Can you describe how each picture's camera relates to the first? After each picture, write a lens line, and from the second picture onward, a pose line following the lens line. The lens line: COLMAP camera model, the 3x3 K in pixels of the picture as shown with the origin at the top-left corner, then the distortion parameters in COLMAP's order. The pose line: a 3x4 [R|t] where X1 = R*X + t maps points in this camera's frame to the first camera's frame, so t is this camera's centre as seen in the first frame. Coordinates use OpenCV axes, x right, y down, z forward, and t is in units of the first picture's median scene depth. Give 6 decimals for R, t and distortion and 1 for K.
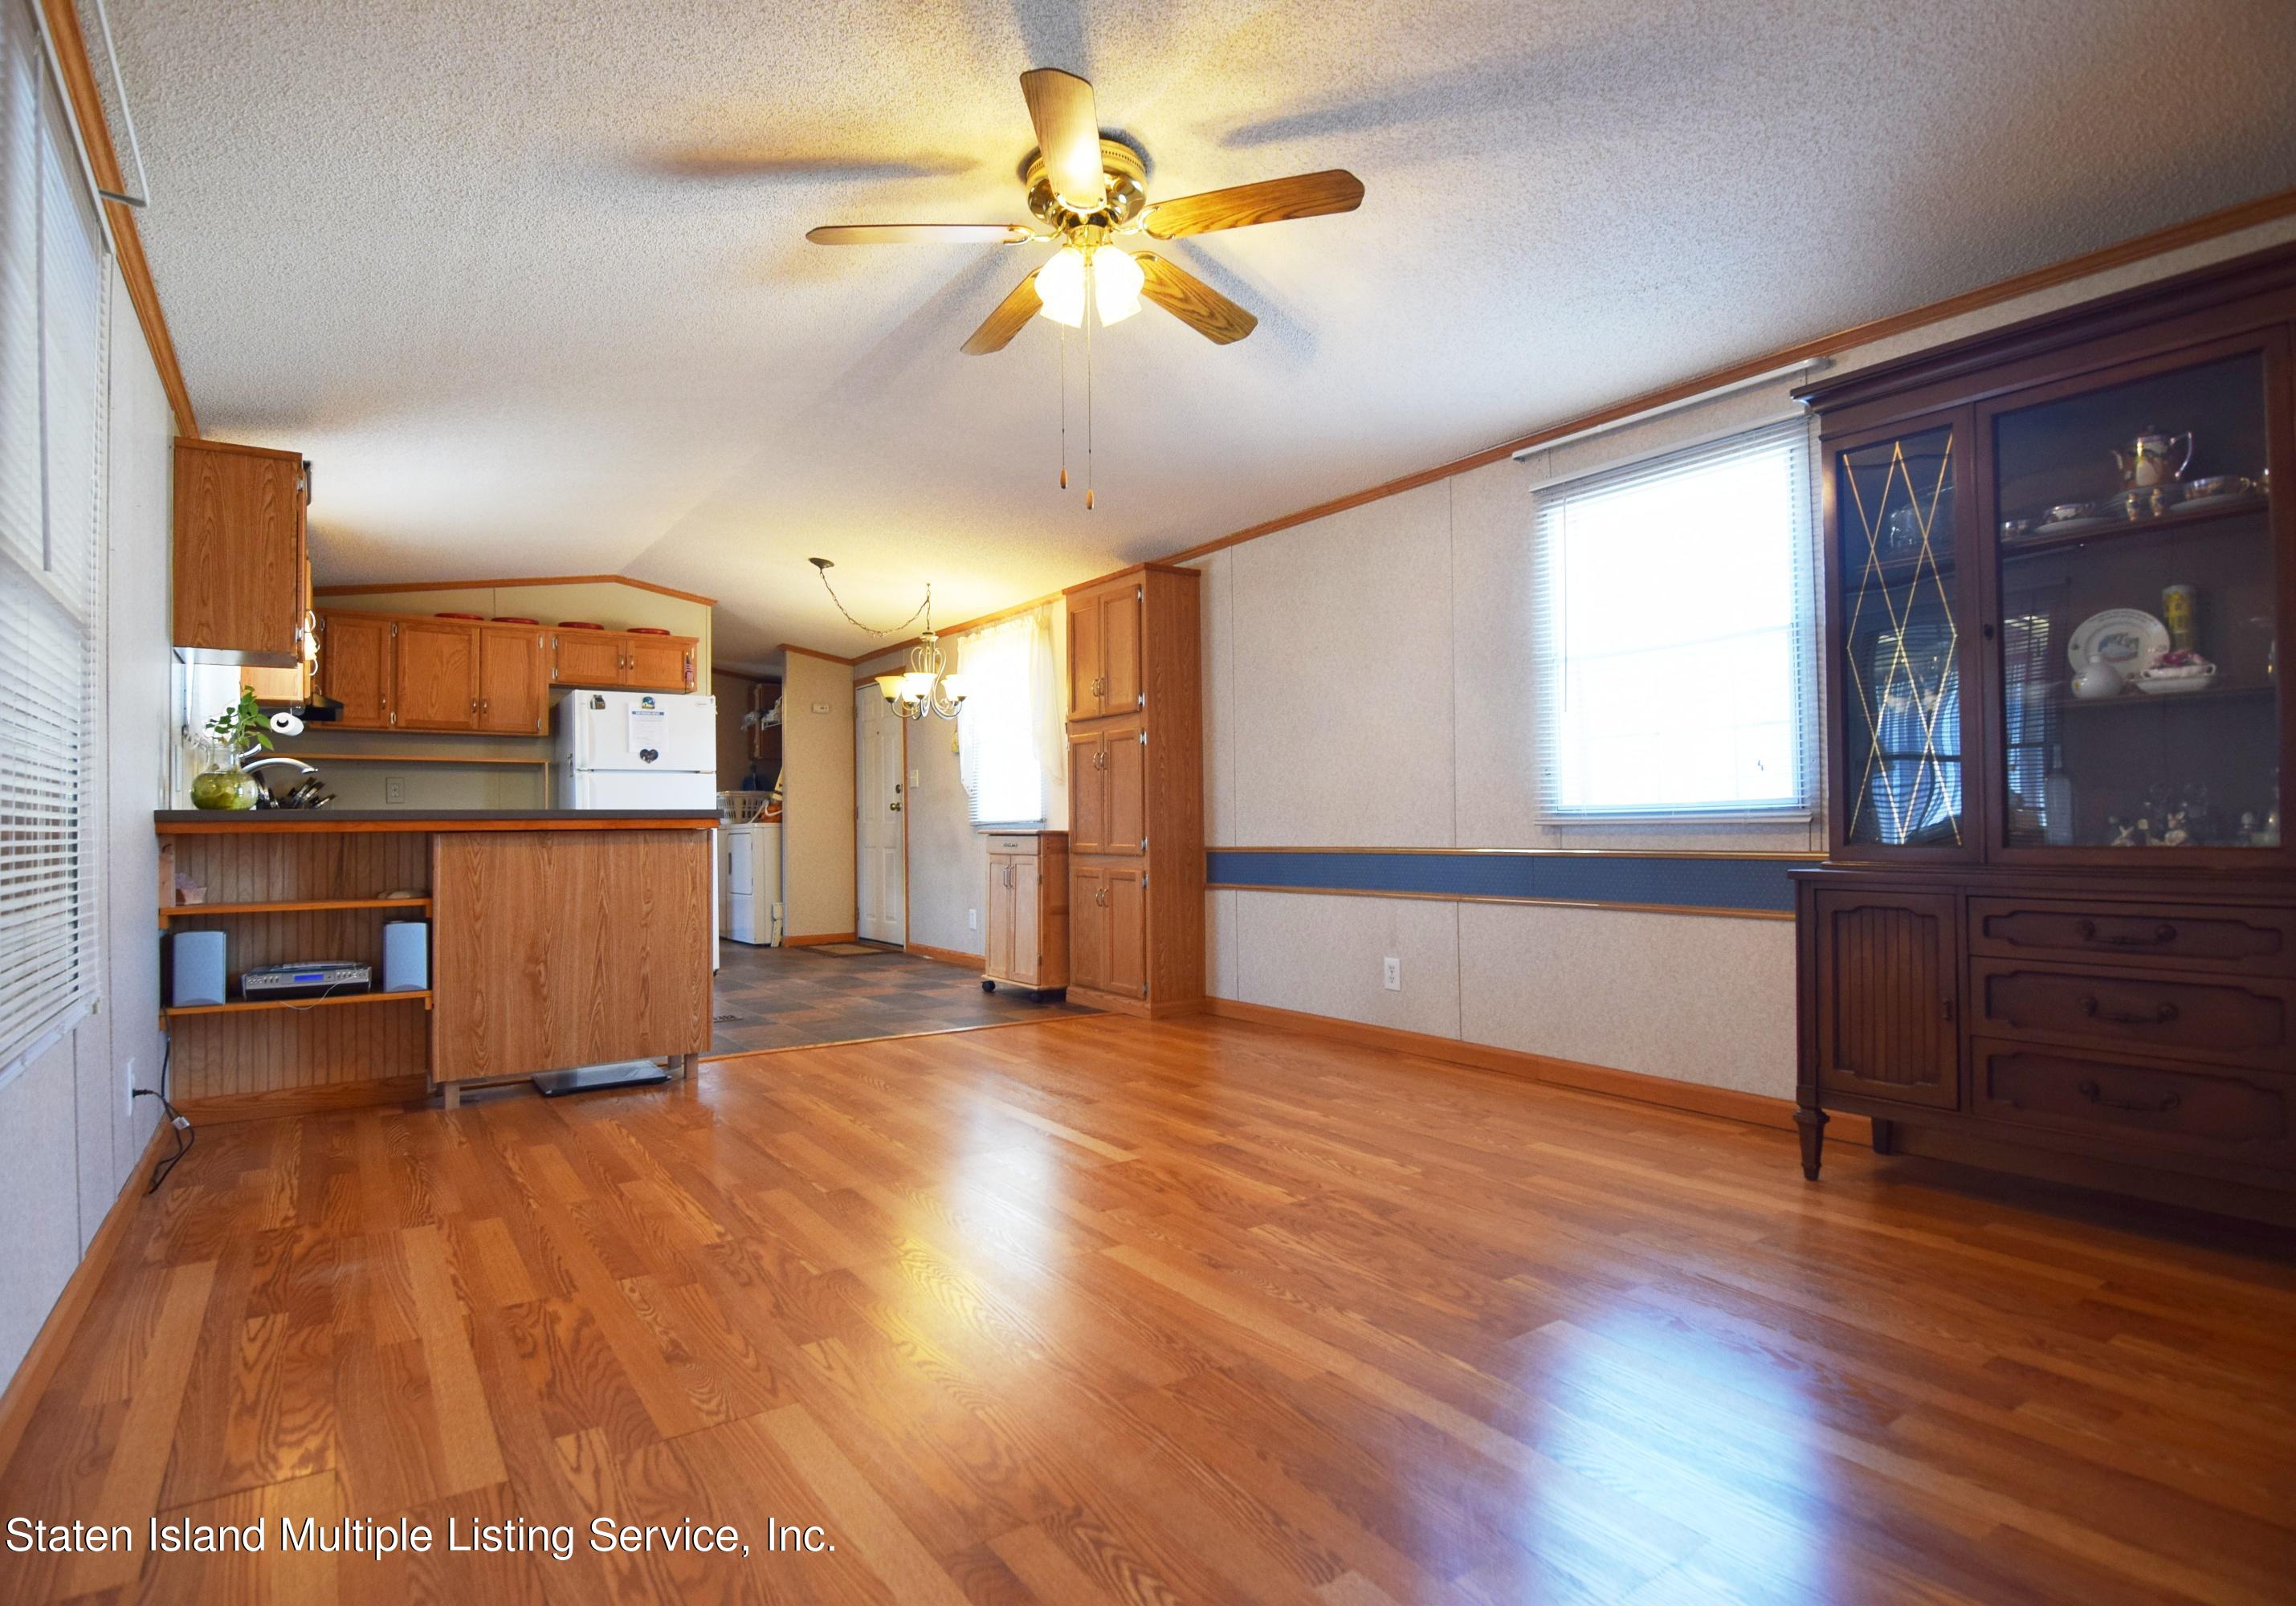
lens RADIAL K [[1161.7, 0, 1089.9], [0, 1161.7, 812.4], [0, 0, 1]] dist [0.001461, -0.021271]
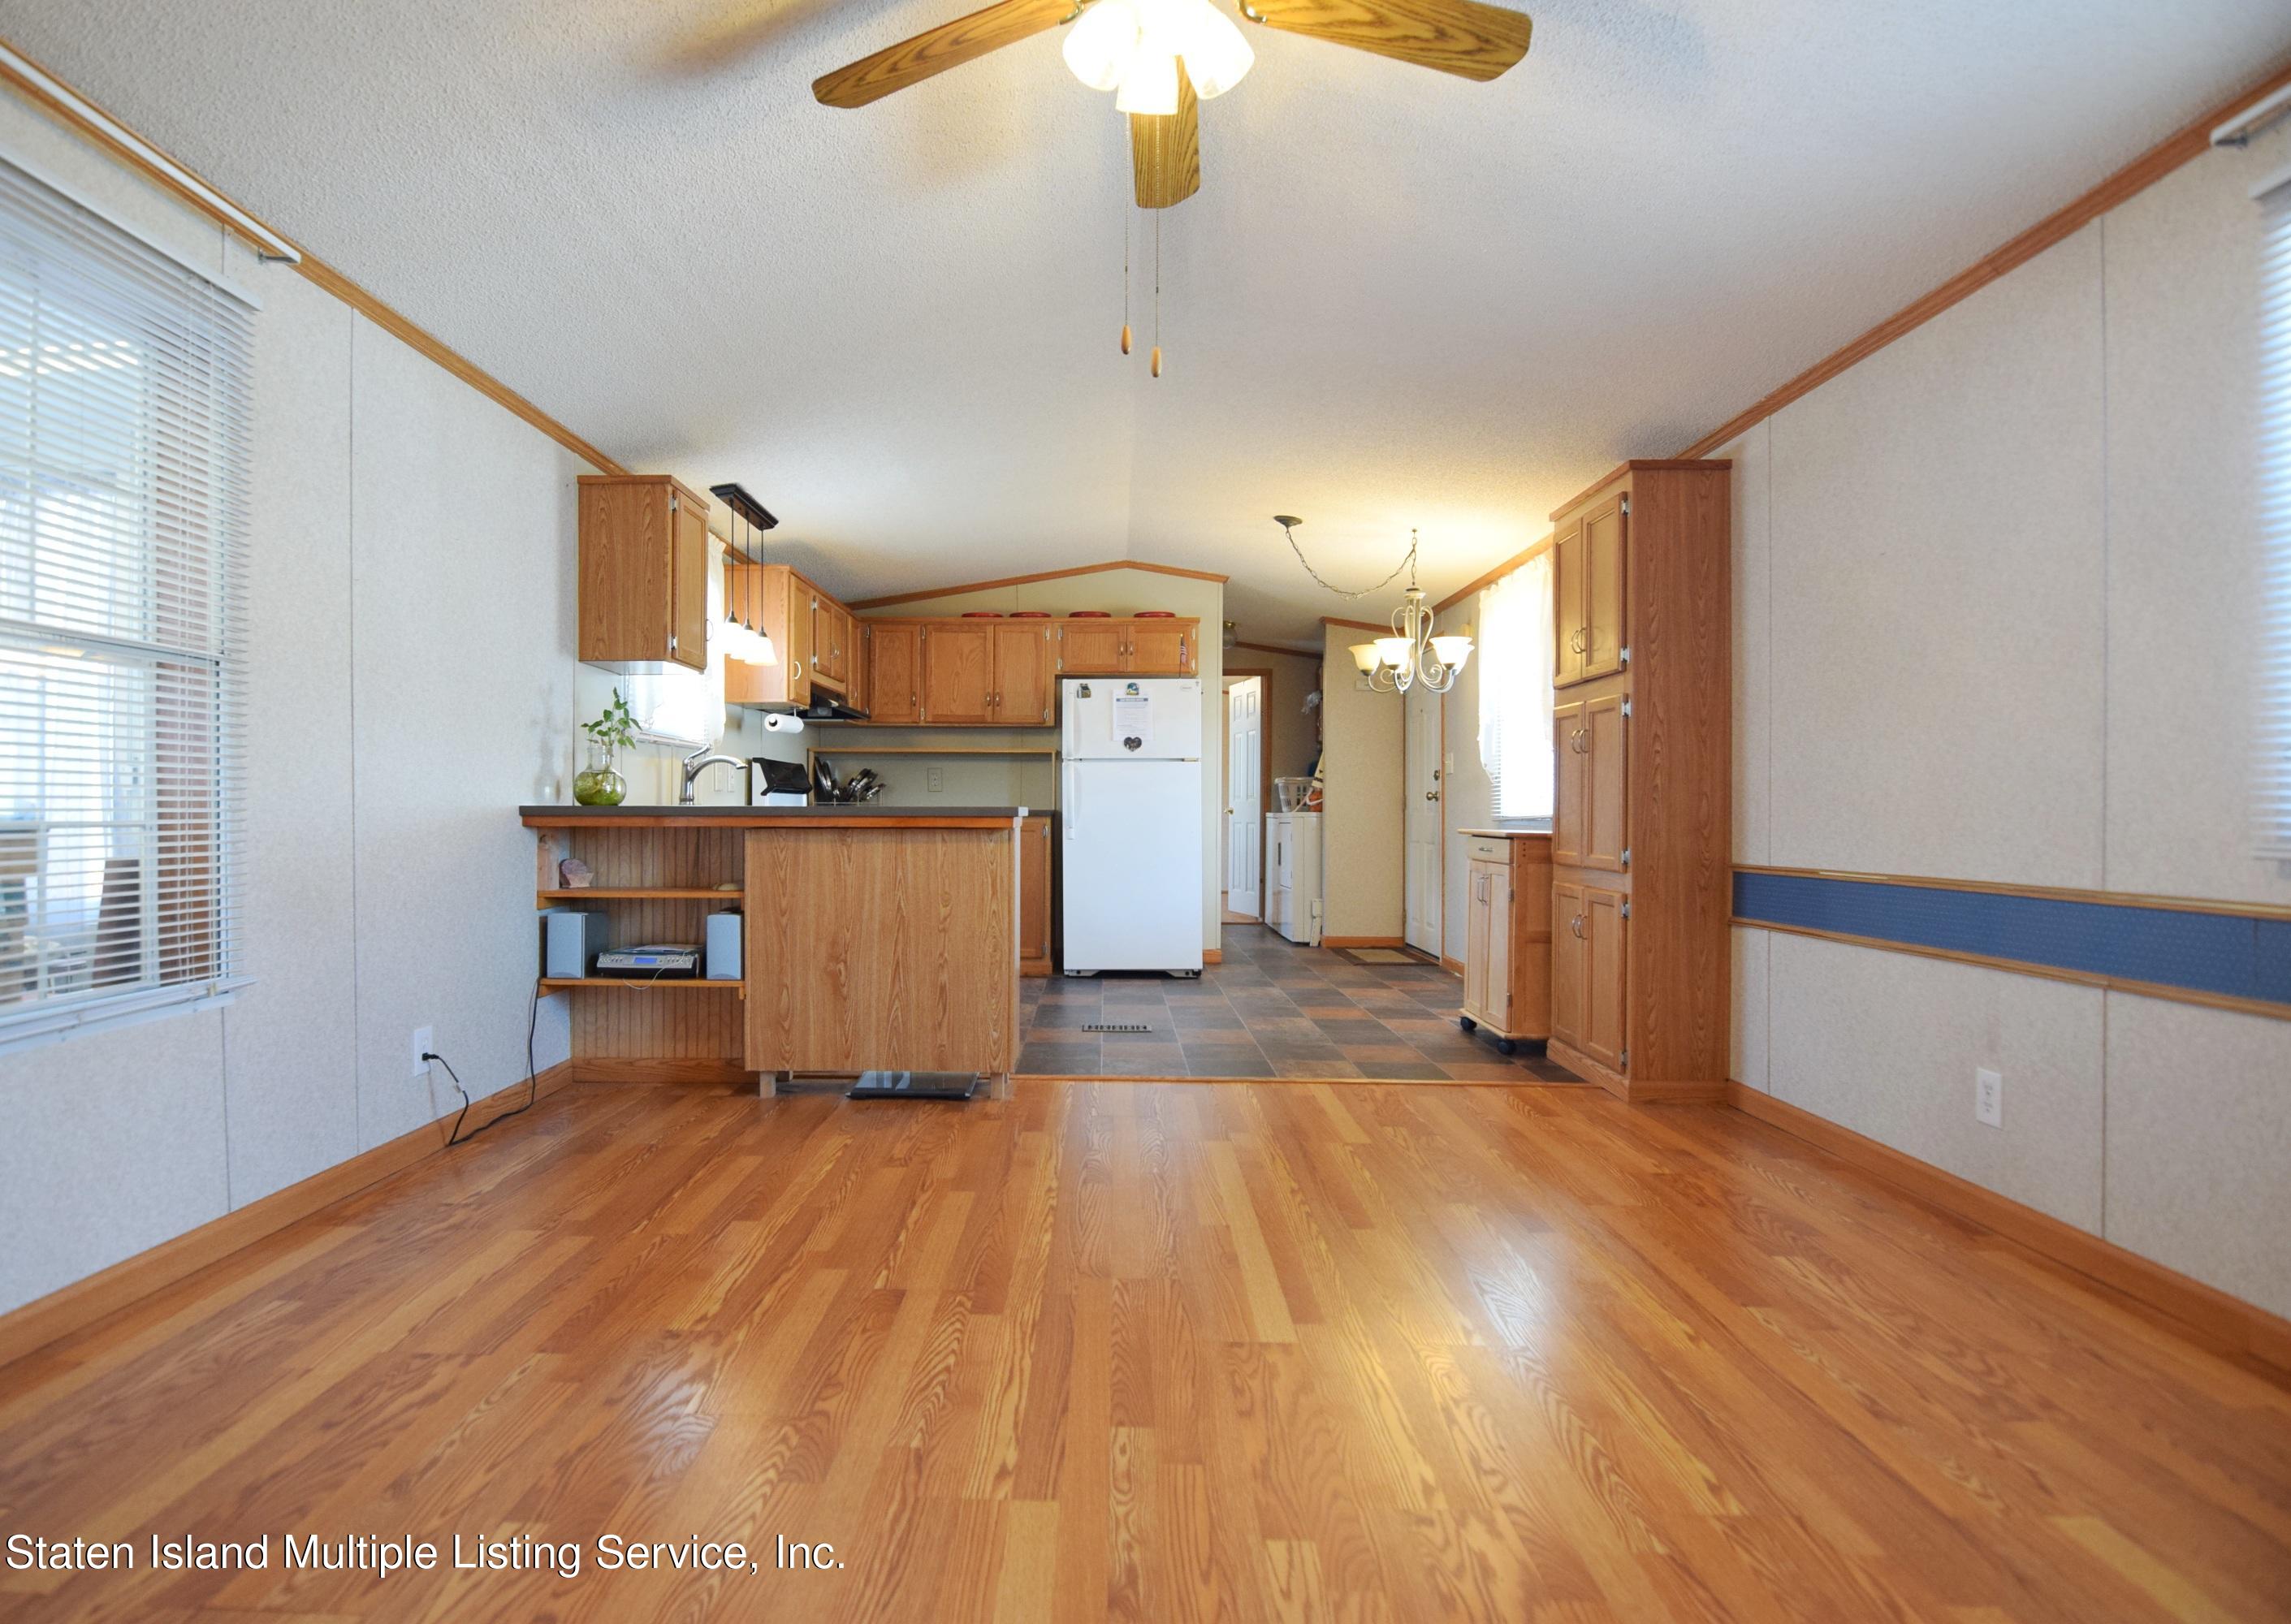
lens RADIAL K [[1174.9, 0, 1084.1], [0, 1174.9, 816.5], [0, 0, 1]] dist [-0.000211, -0.014580]
pose [[0.818915, 0.016281, -0.573685, 0.251419], [-0.004878, 0.999759, 0.021411, -0.015054], [0.573895, -0.014735, 0.818796, 0.291839]]
